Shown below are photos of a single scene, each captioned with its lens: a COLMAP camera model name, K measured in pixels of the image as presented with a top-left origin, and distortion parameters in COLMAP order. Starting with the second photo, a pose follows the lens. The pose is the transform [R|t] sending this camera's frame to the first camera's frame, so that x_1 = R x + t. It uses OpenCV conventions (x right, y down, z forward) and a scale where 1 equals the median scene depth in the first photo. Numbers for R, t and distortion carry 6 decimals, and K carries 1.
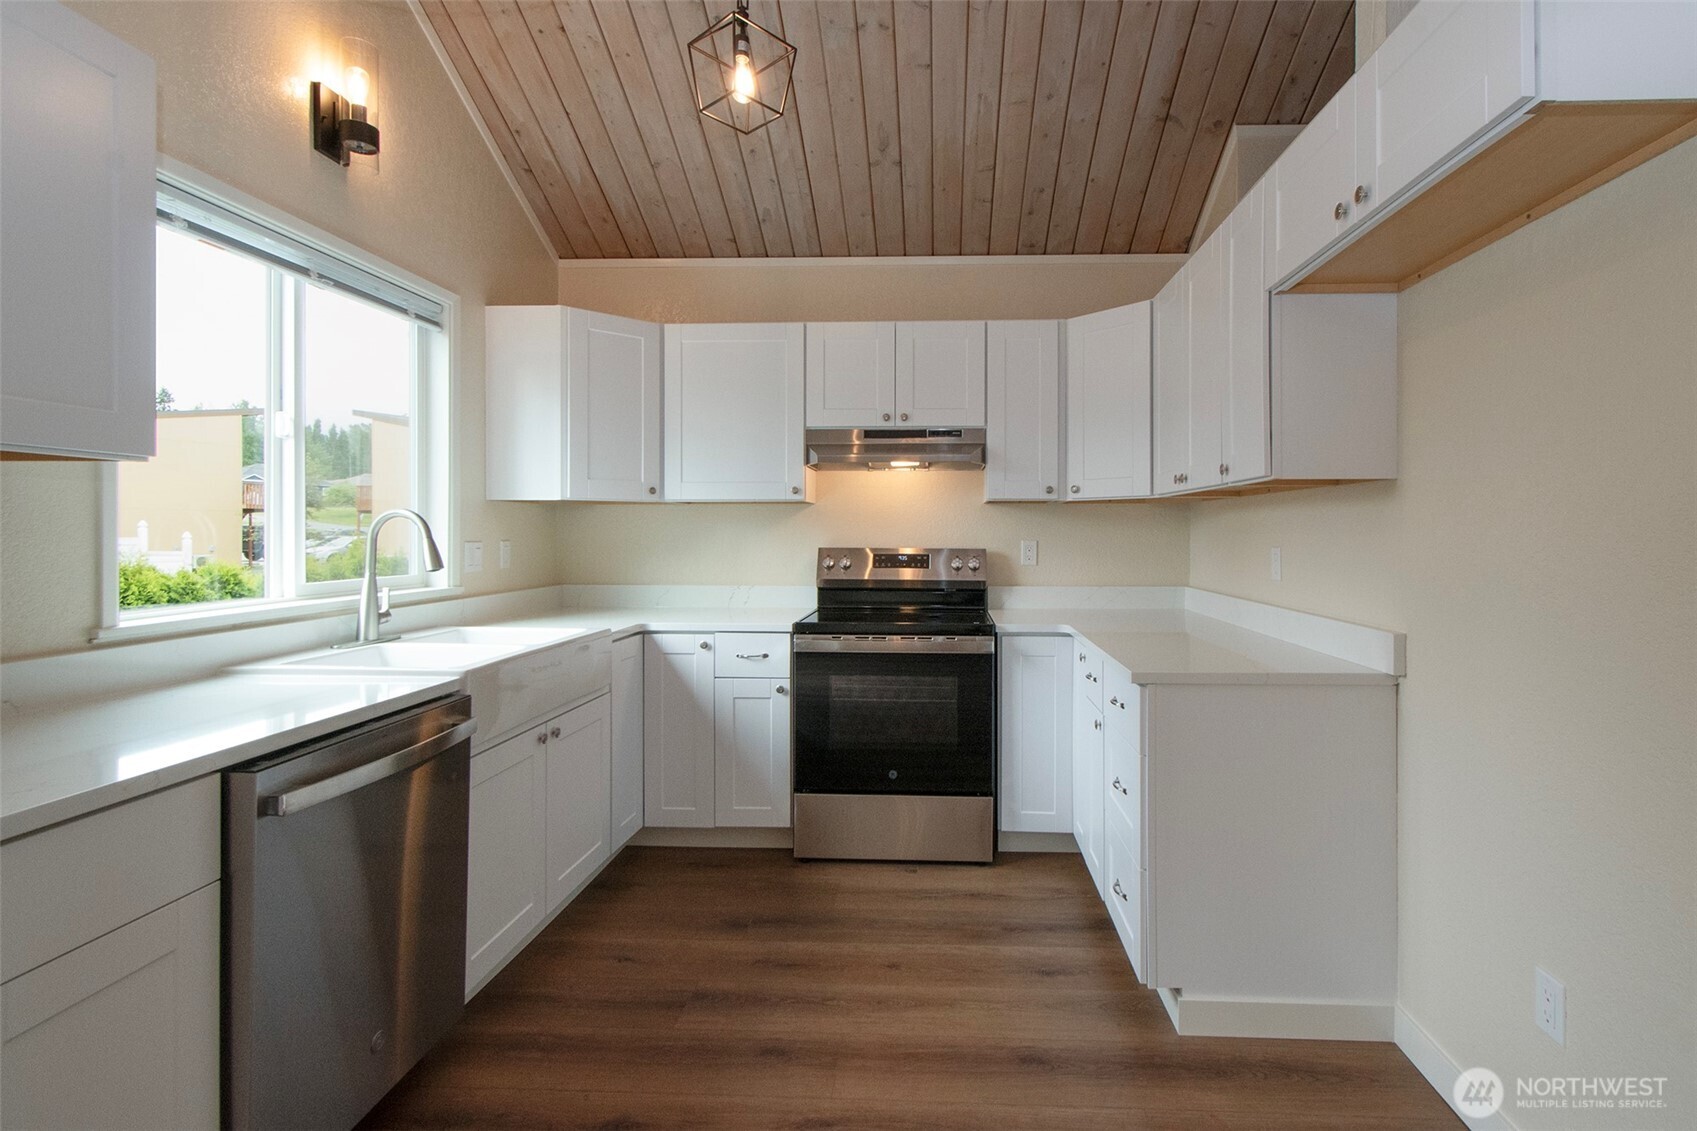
lens RADIAL K [[806.6, 0, 910.5], [0, 806.6, 533.8], [0, 0, 1]] dist [0.002739, 0.000075]
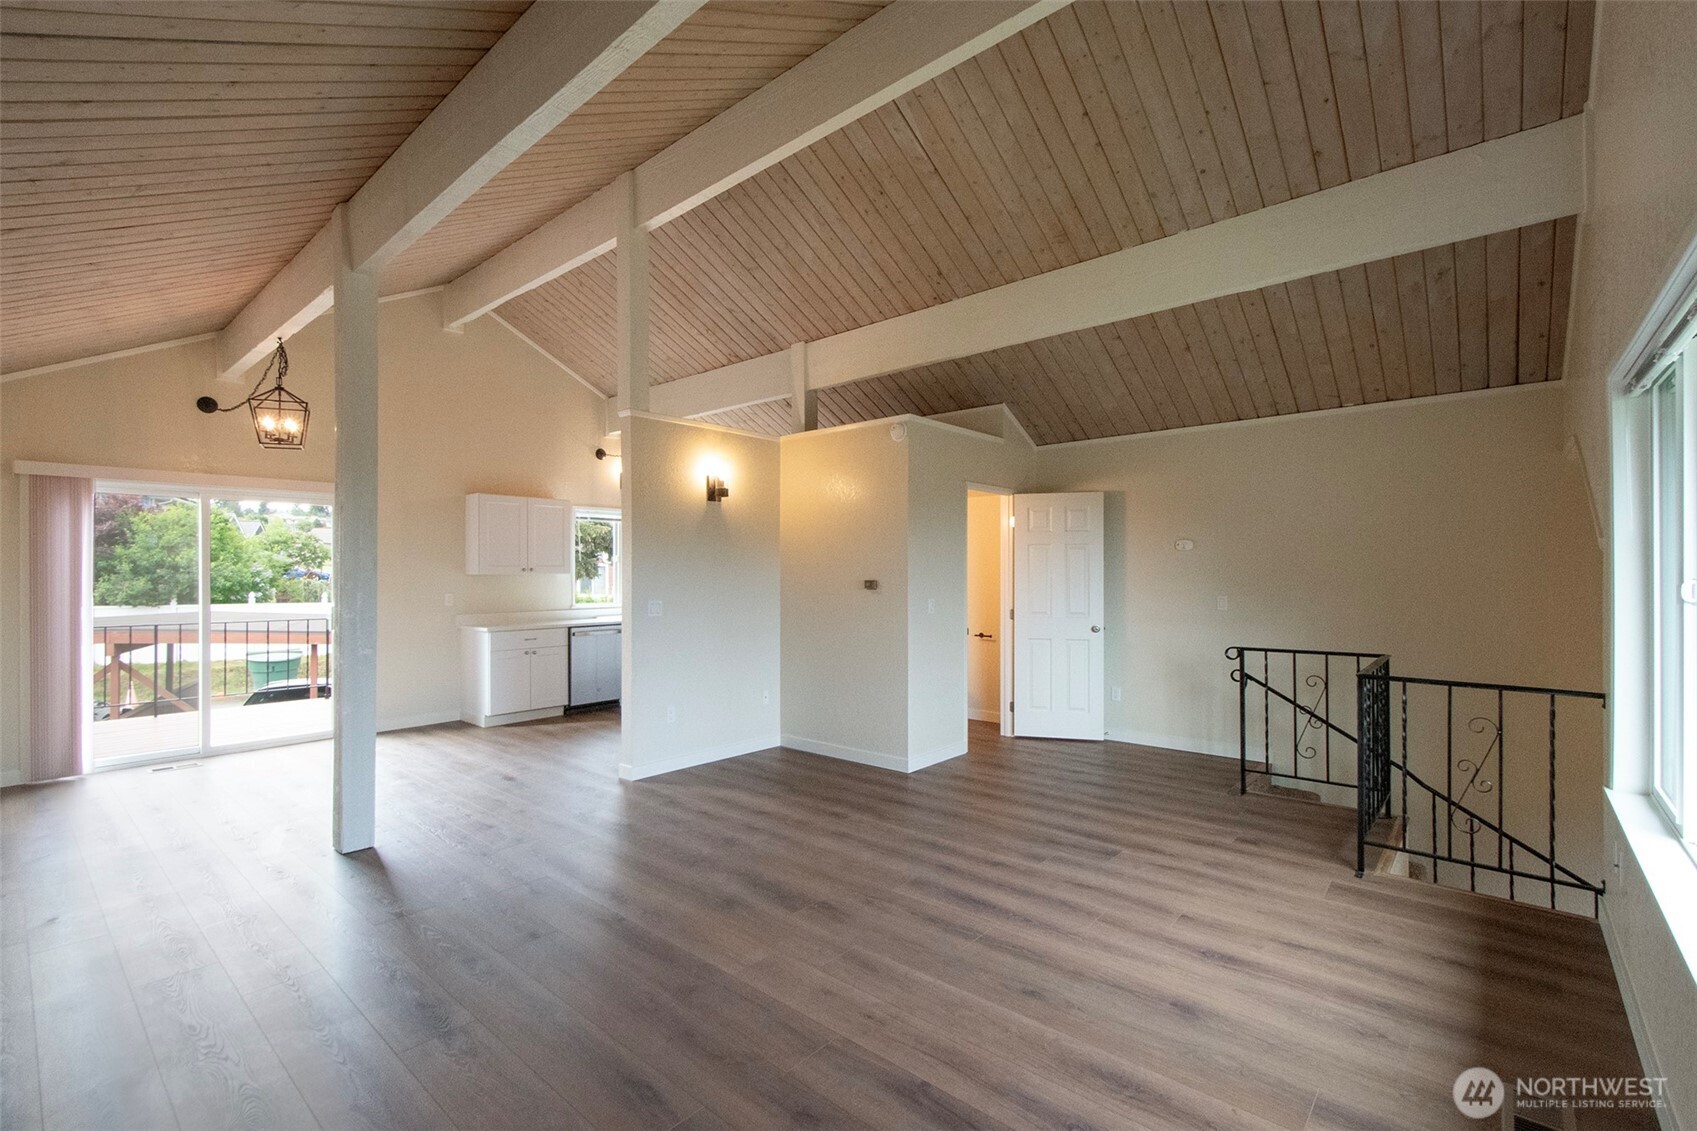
lens RADIAL K [[742.8, 0, 836.2], [0, 742.8, 571.8], [0, 0, 1]] dist [-0.000006, -0.000289]
pose [[0.775651, -0.003096, -0.631155, 1.778456], [0.001785, 0.999995, -0.002712, -0.040010], [0.631160, 0.000976, 0.775652, -0.858970]]
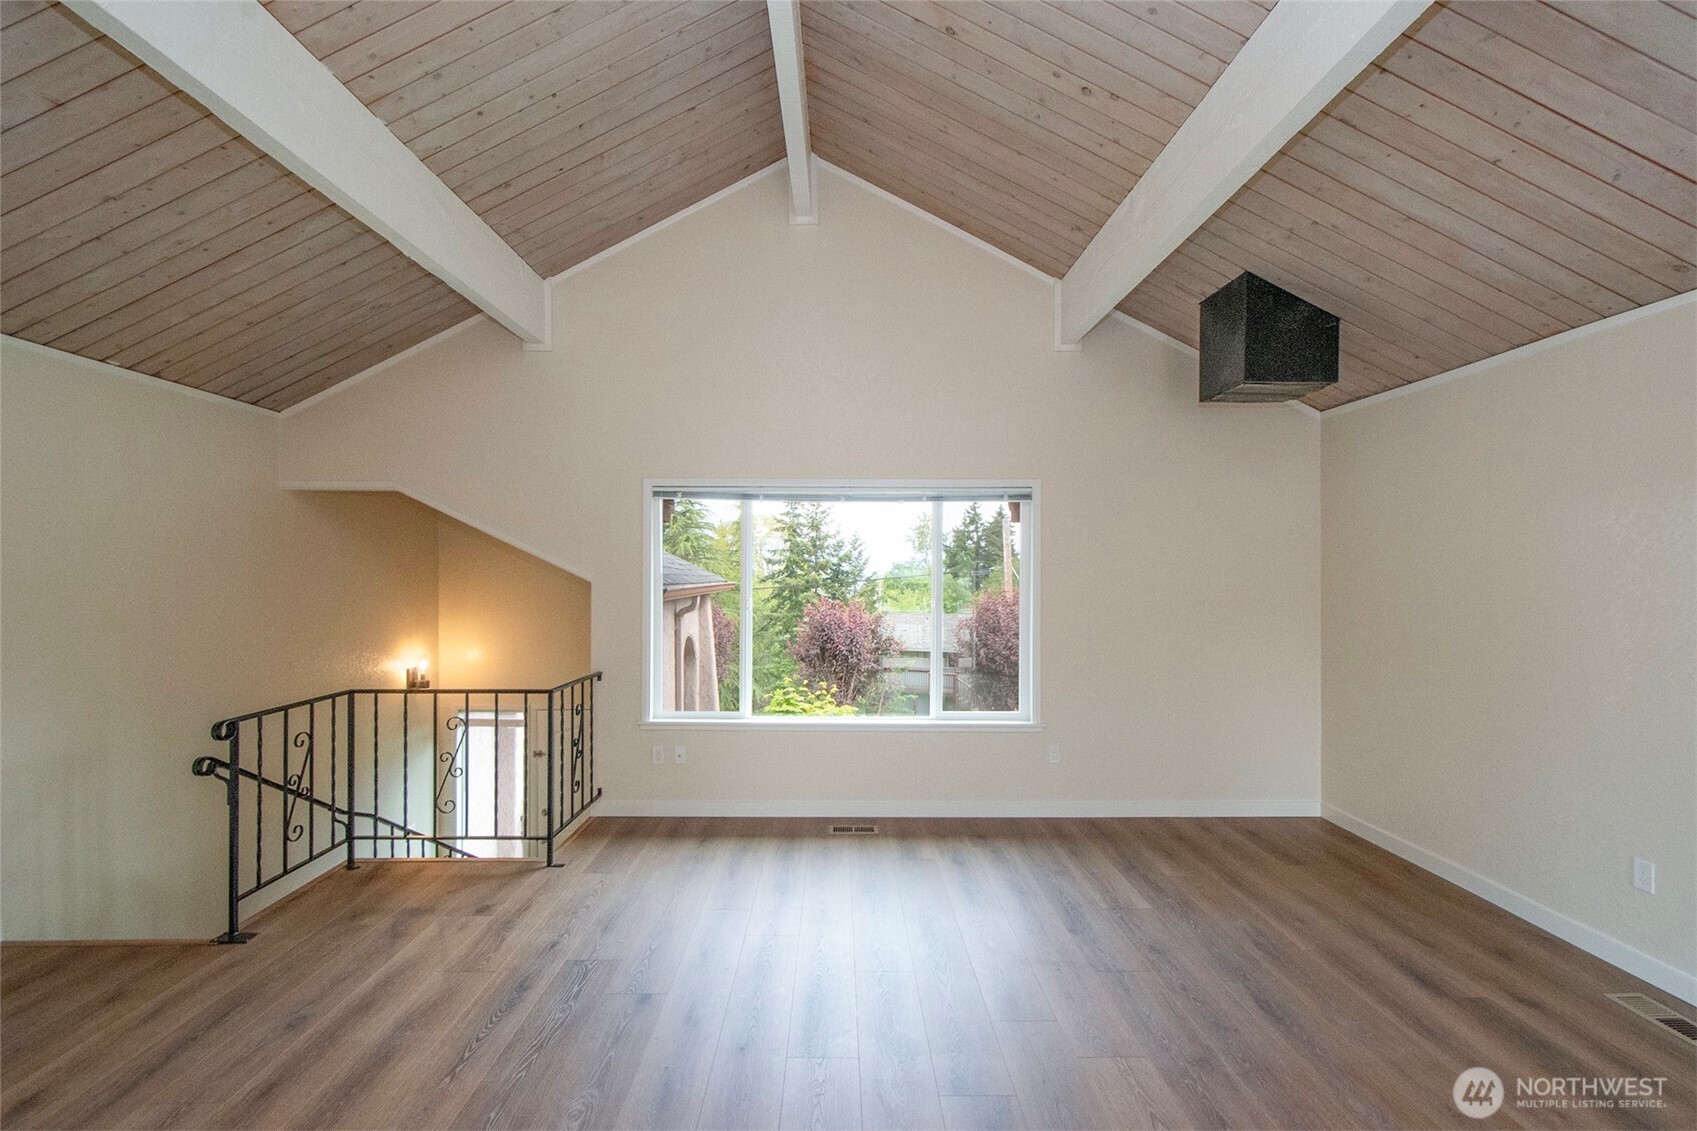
lens RADIAL K [[741.9, 0, 837.9], [0, 741.9, 575.1], [0, 0, 1]] dist [0.002266, 0.000520]
pose [[-0.044011, -0.000409, 0.999031, 0.417654], [0.002414, 0.999997, 0.000516, -0.081366], [-0.999028, 0.002434, -0.044010, 0.063447]]
